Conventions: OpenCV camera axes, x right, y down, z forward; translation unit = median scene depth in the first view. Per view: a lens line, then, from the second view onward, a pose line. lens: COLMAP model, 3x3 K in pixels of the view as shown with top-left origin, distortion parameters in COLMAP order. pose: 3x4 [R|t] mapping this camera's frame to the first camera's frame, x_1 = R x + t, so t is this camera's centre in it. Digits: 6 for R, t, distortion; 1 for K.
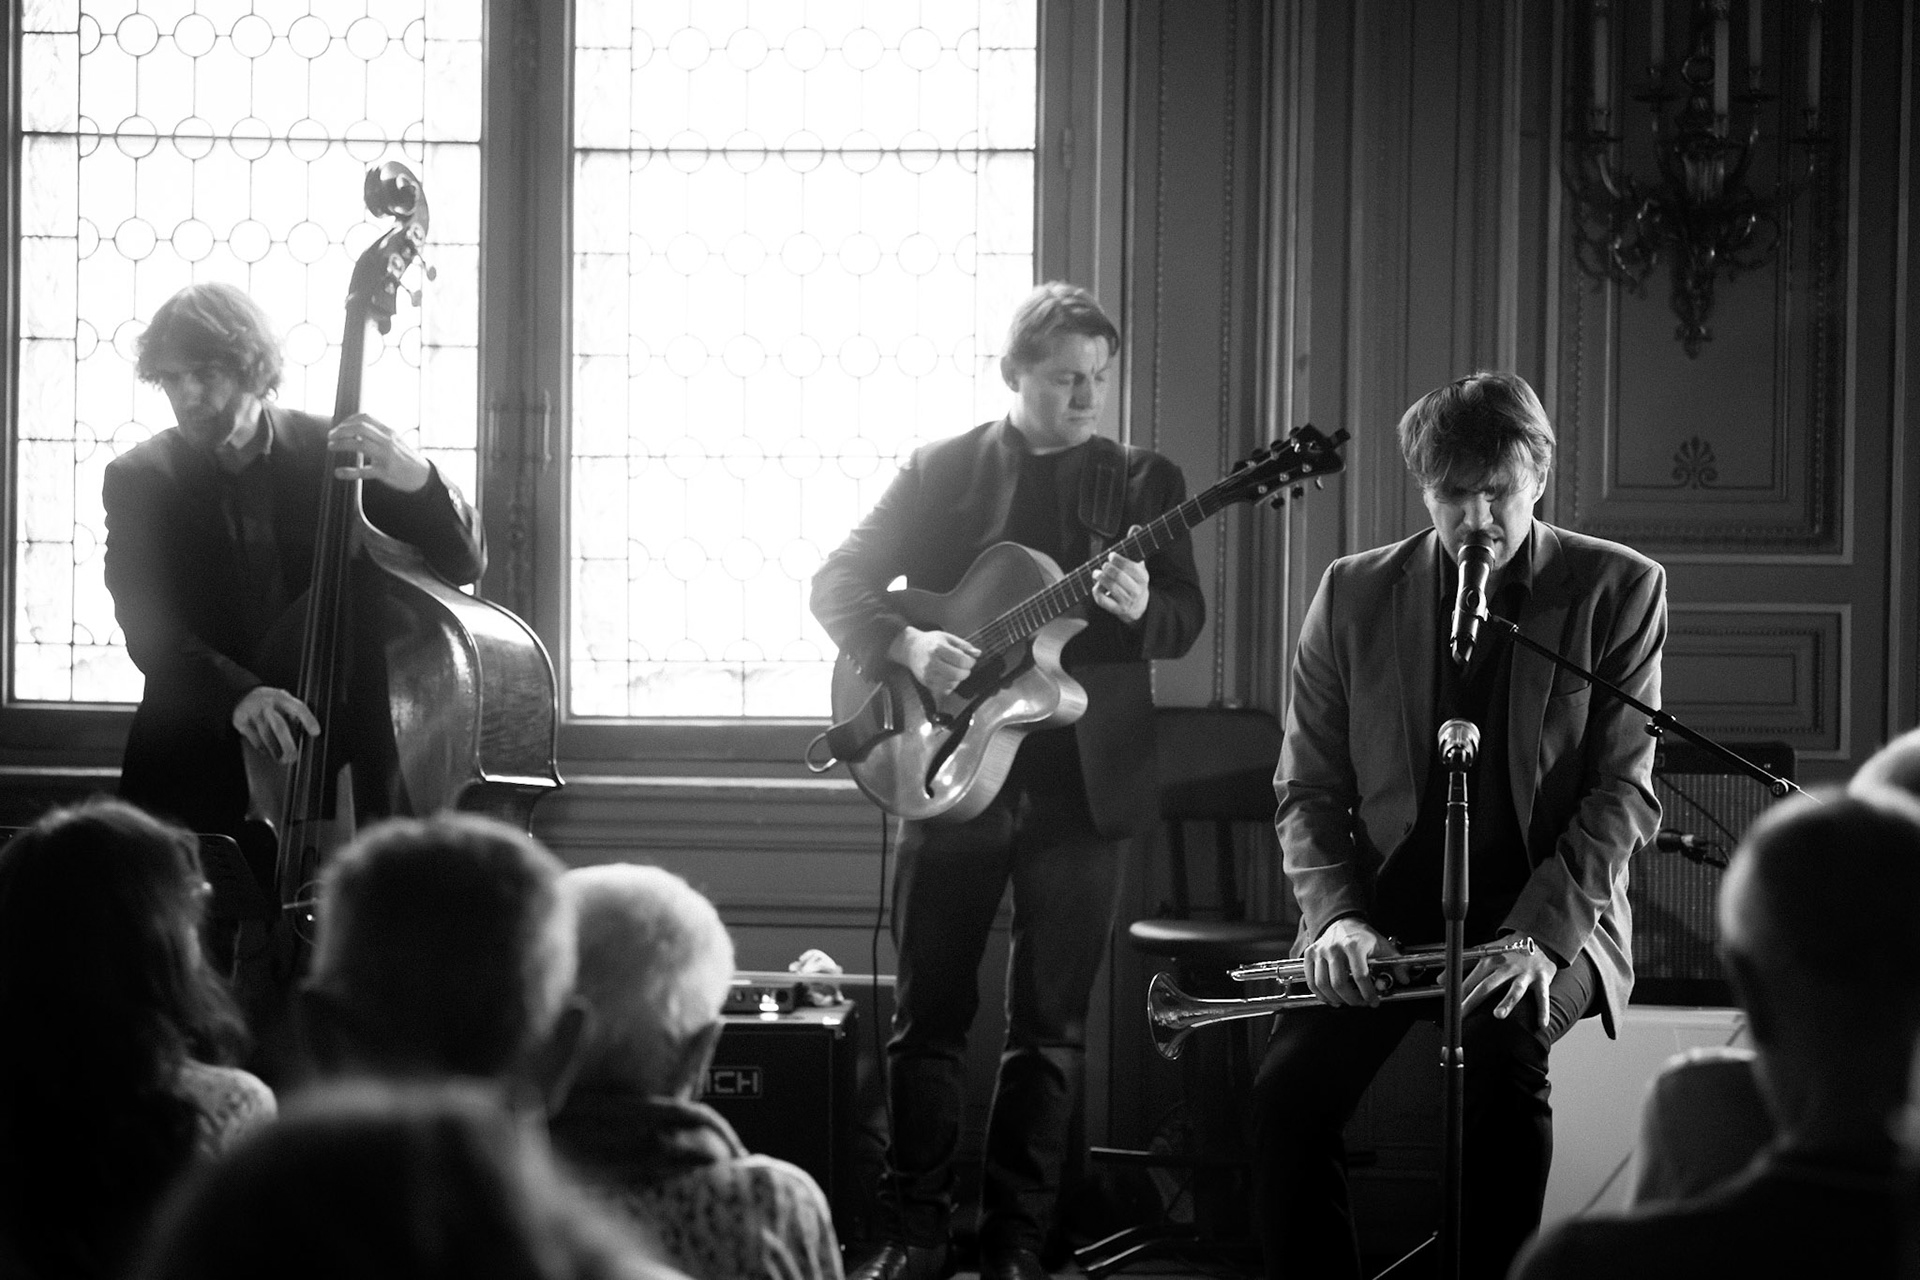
lens RADIAL K [[3704.4, 0, 960.0], [0, 3704.4, 640.0], [0, 0, 1]] dist [0.029261, 0.073740]
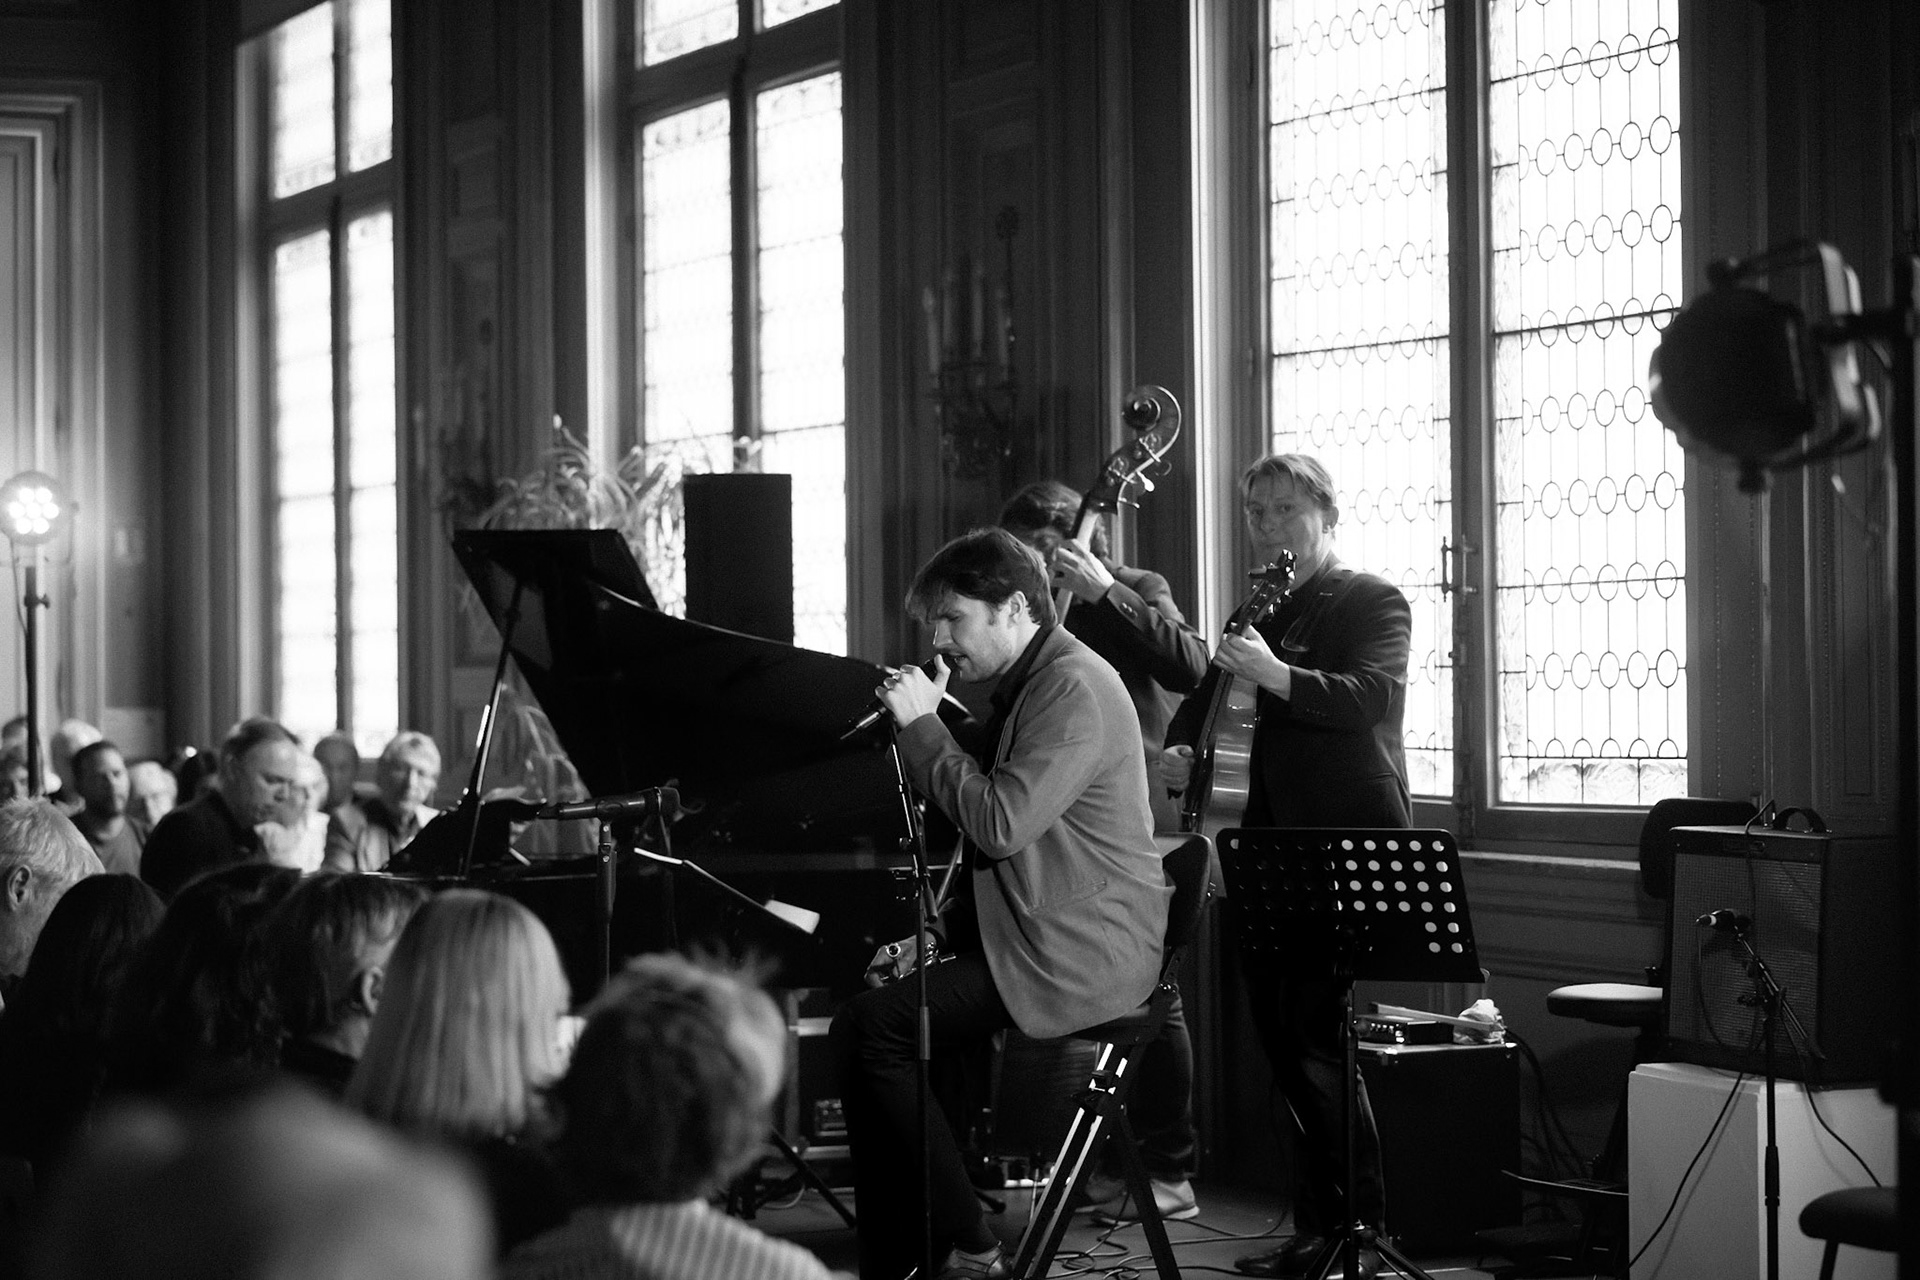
lens RADIAL K [[4634.7, 0, 960.0], [0, 4634.7, 640.0], [0, 0, 1]] dist [0.099756, 0.344139]
pose [[0.465168, -0.024373, -0.884887, 1.153762], [0.010976, 0.999703, -0.021765, -0.001608], [0.885154, 0.000412, 0.465297, 0.140112]]
